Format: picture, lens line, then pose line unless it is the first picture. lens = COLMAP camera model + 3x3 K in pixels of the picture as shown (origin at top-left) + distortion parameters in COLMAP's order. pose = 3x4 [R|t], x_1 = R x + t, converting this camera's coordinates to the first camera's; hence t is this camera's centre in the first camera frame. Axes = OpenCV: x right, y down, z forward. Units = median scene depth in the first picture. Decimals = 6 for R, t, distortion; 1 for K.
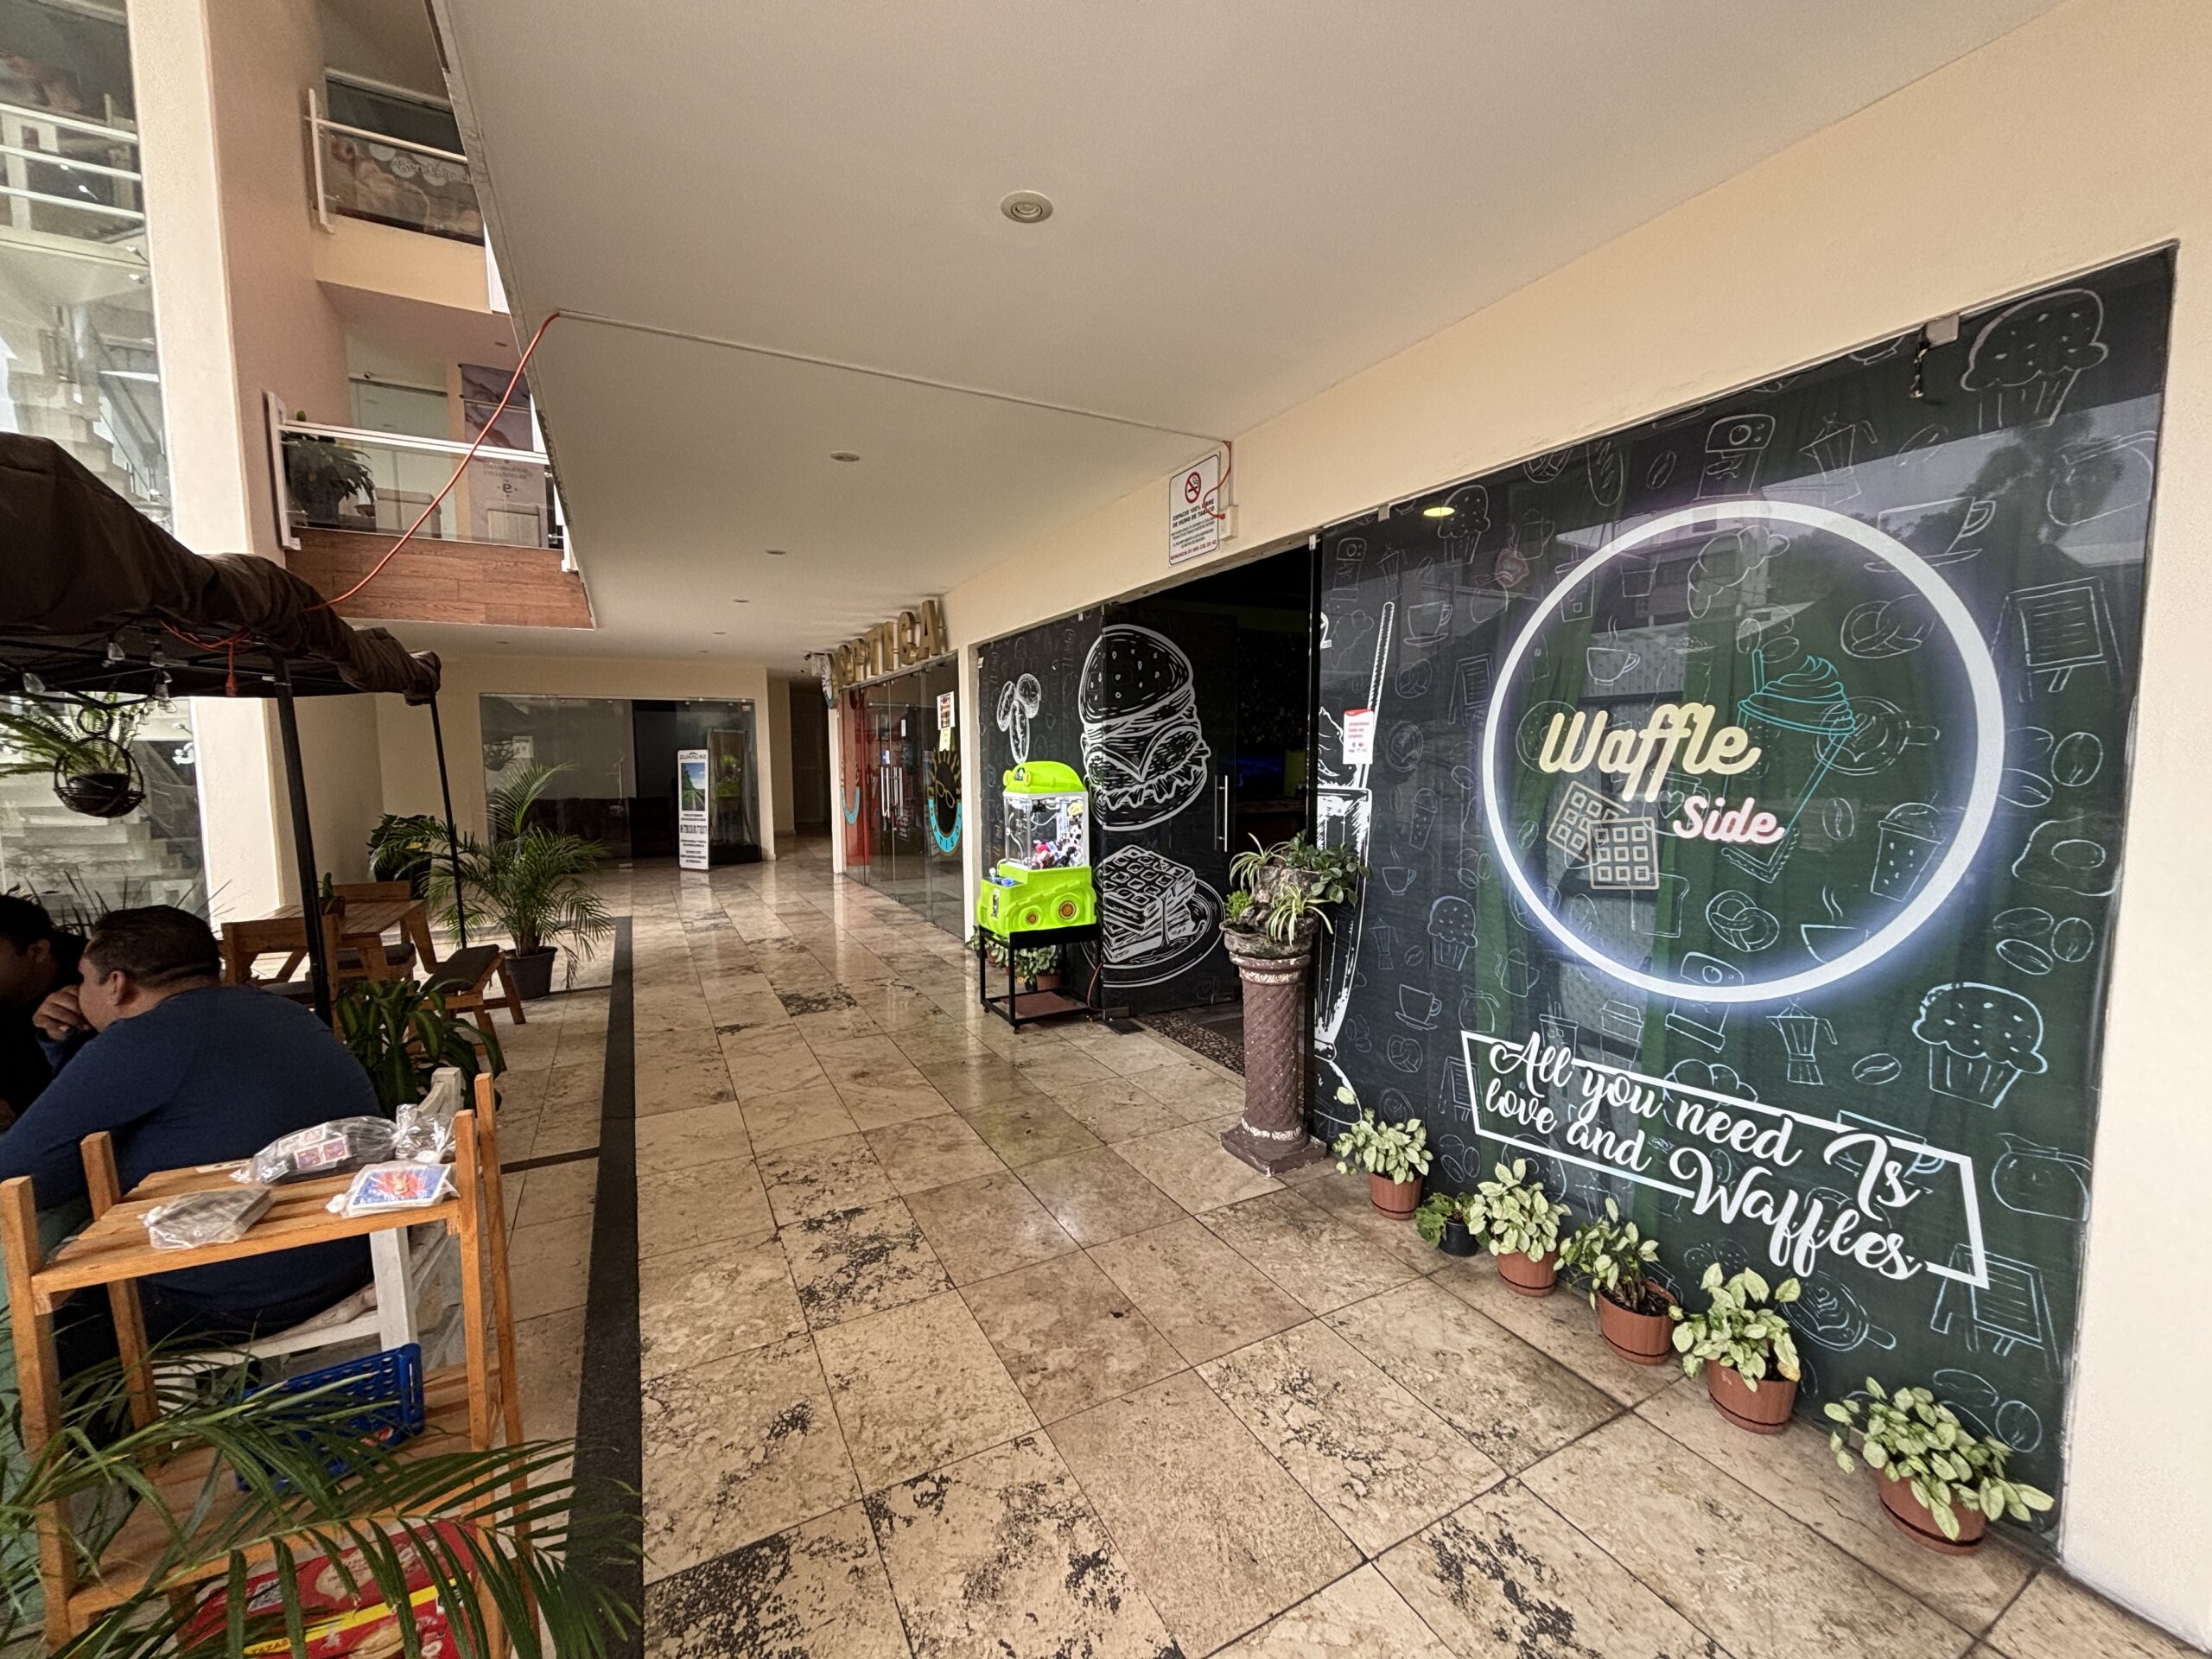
lens RADIAL K [[887.8, 0, 1114.7], [0, 887.8, 833.1], [0, 0, 1]] dist [0.001187, 0.000353]
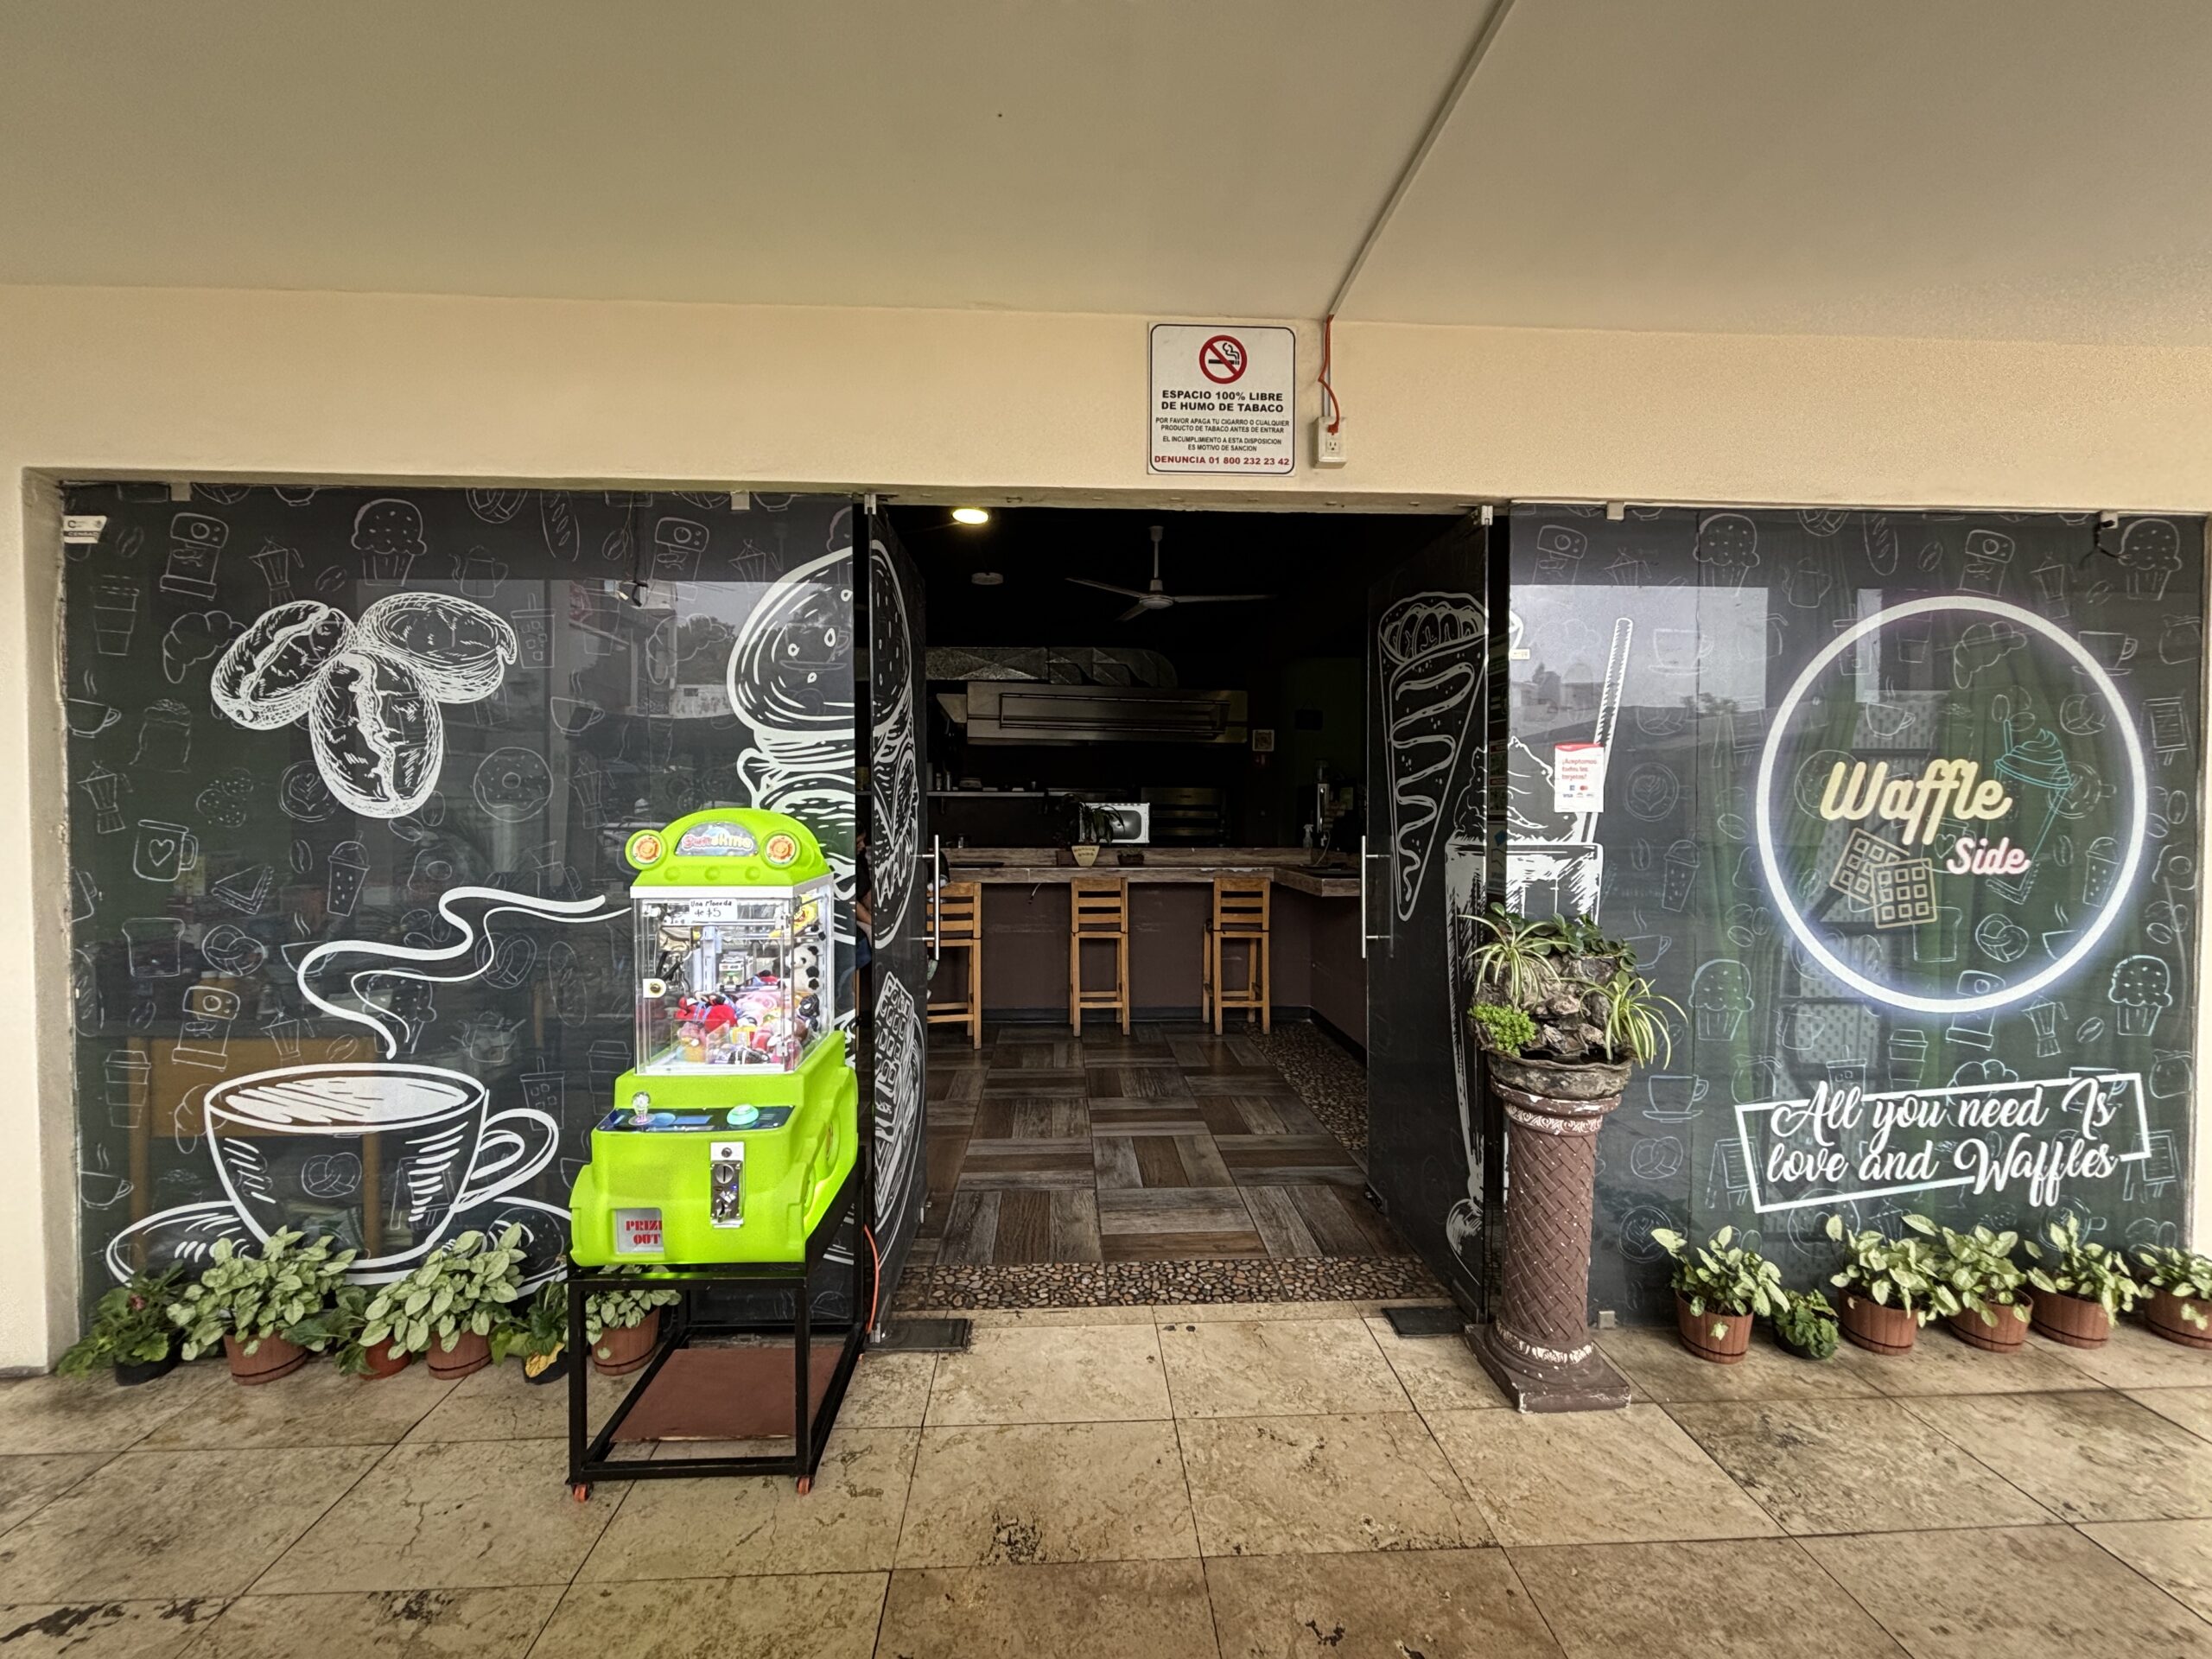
lens RADIAL K [[887.8, 0, 1101.6], [0, 887.8, 828.8], [0, 0, 1]] dist [0.001187, 0.000353]
pose [[0.431606, -0.014485, 0.901946, -0.824052], [0.074006, 0.997069, -0.019401, -0.104913], [-0.899021, 0.075123, 0.431413, 1.379296]]
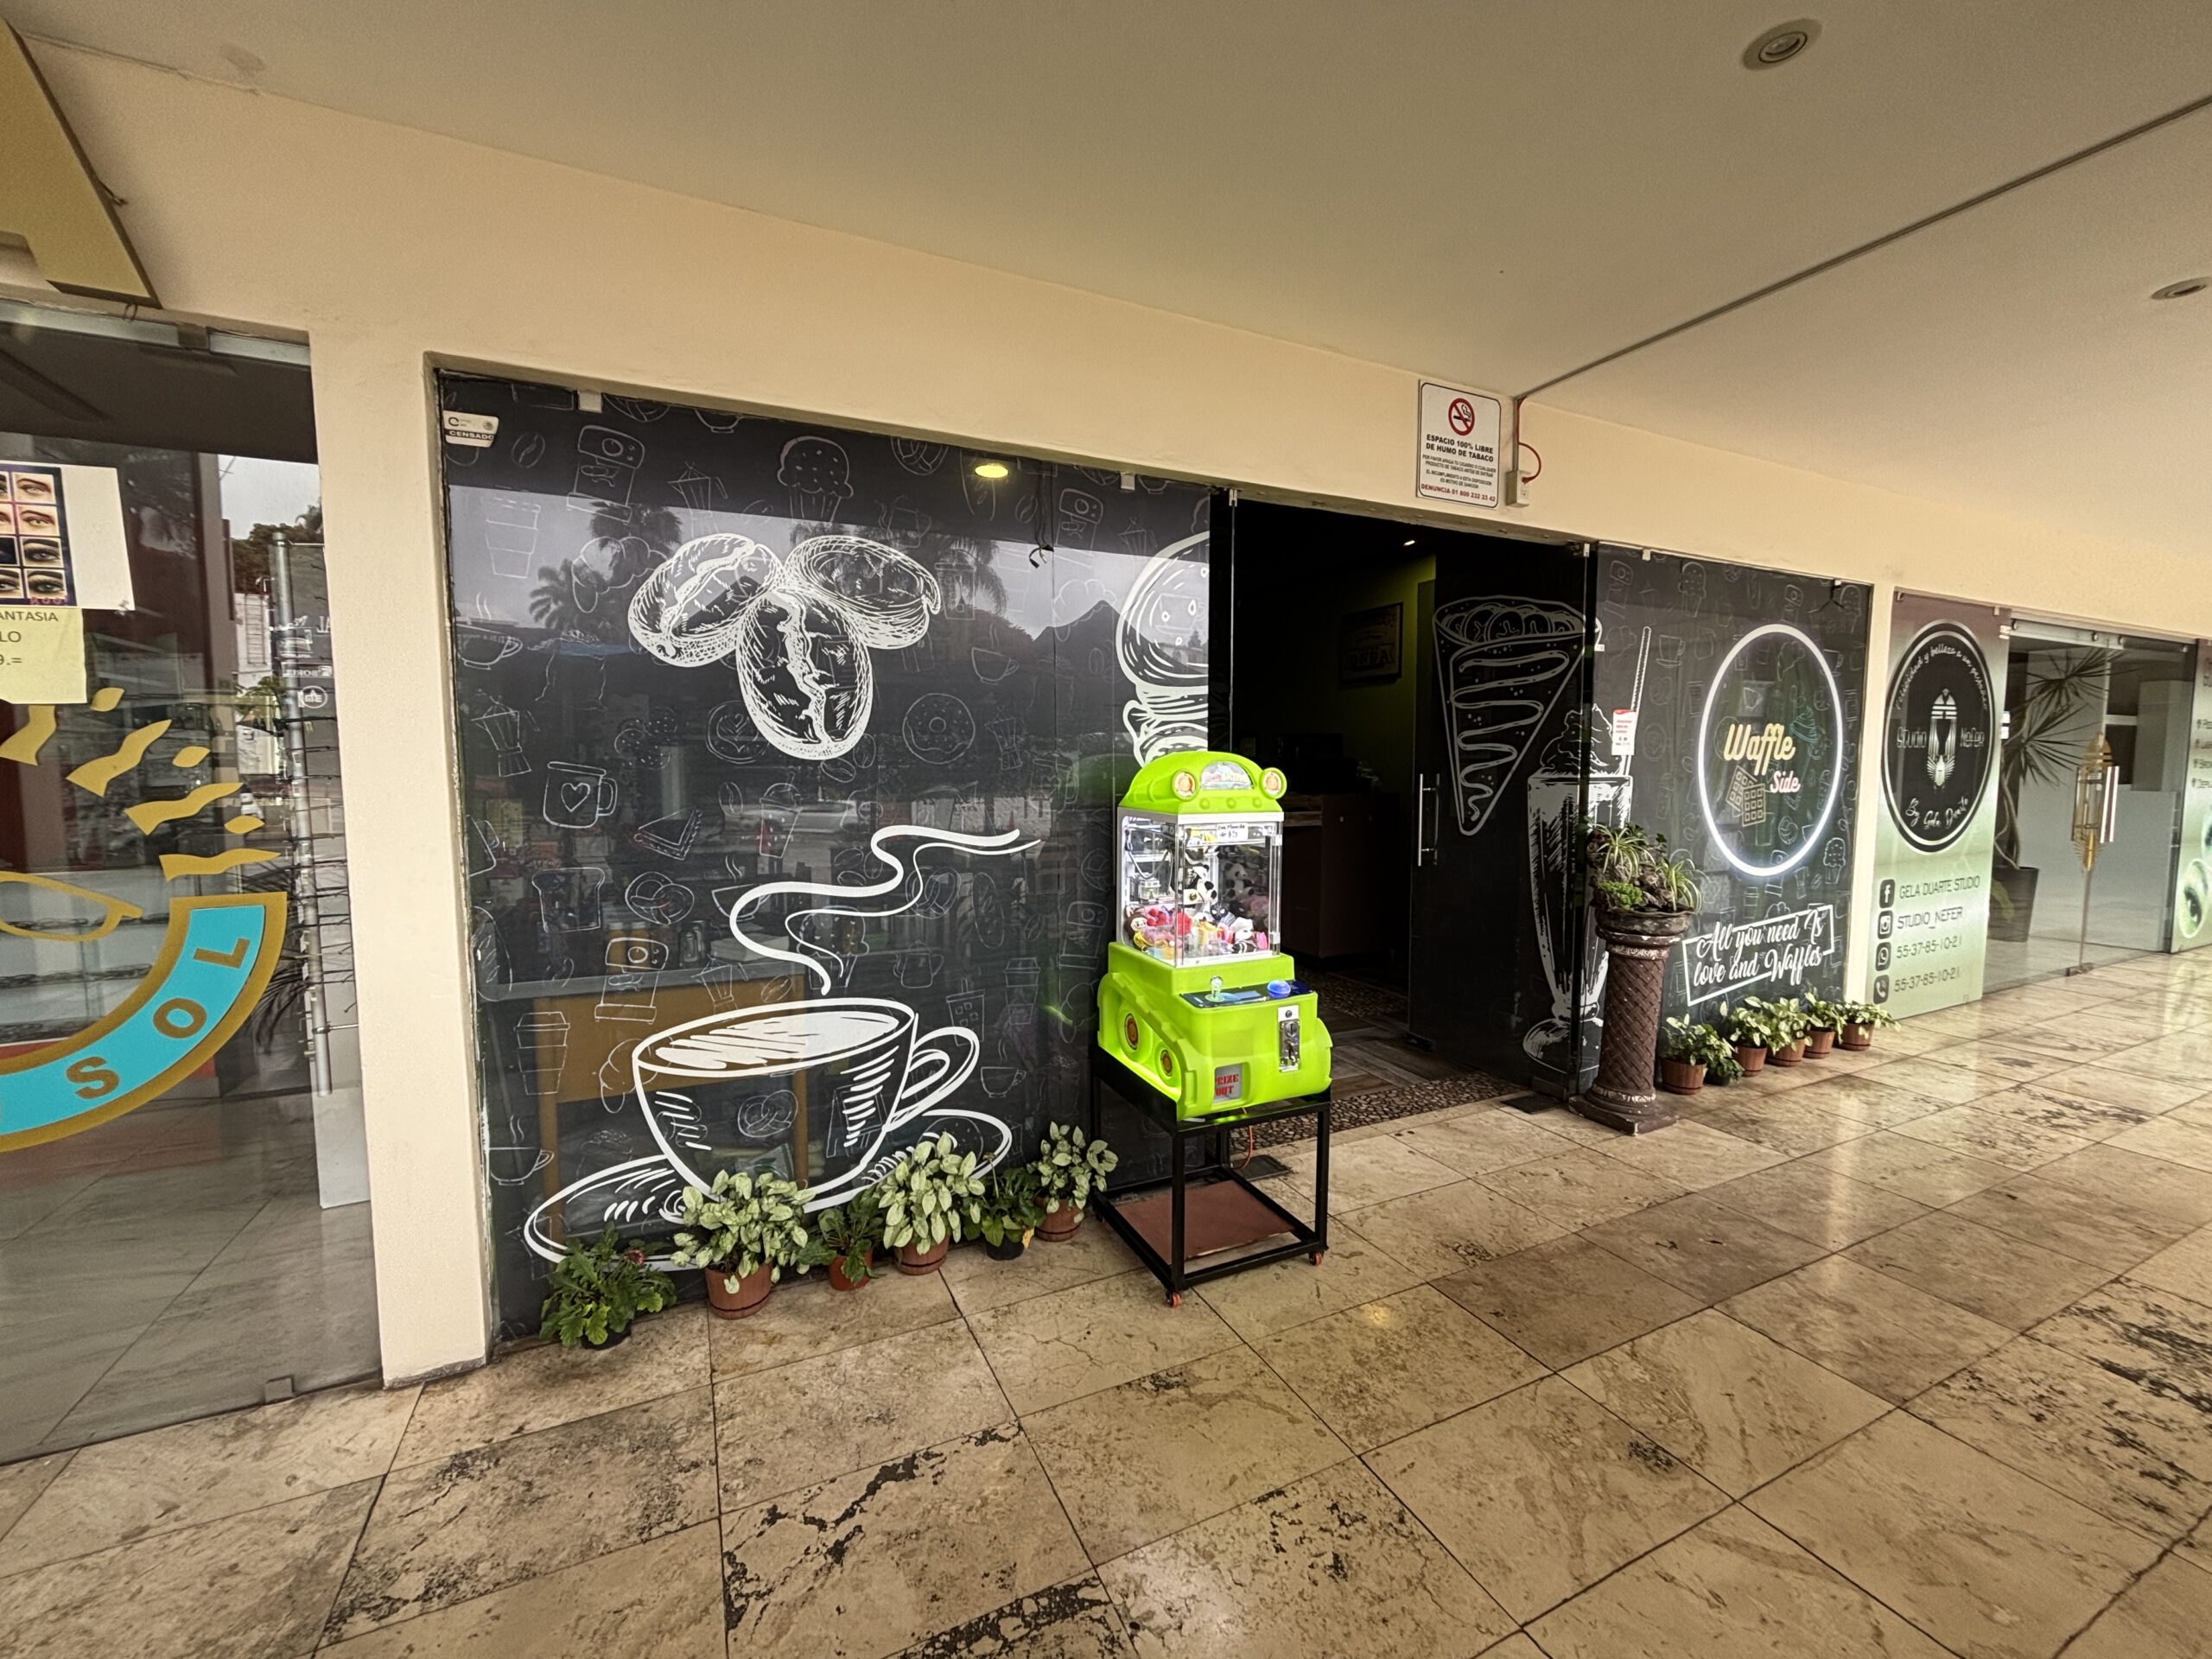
lens RADIAL K [[887.8, 0, 1107.4], [0, 887.8, 826.9], [0, 0, 1]] dist [0.001187, 0.000353]
pose [[0.052278, -0.072412, 0.996004, -1.267161], [0.084277, 0.994129, 0.067853, -0.160796], [-0.995070, 0.080393, 0.058074, 2.154108]]
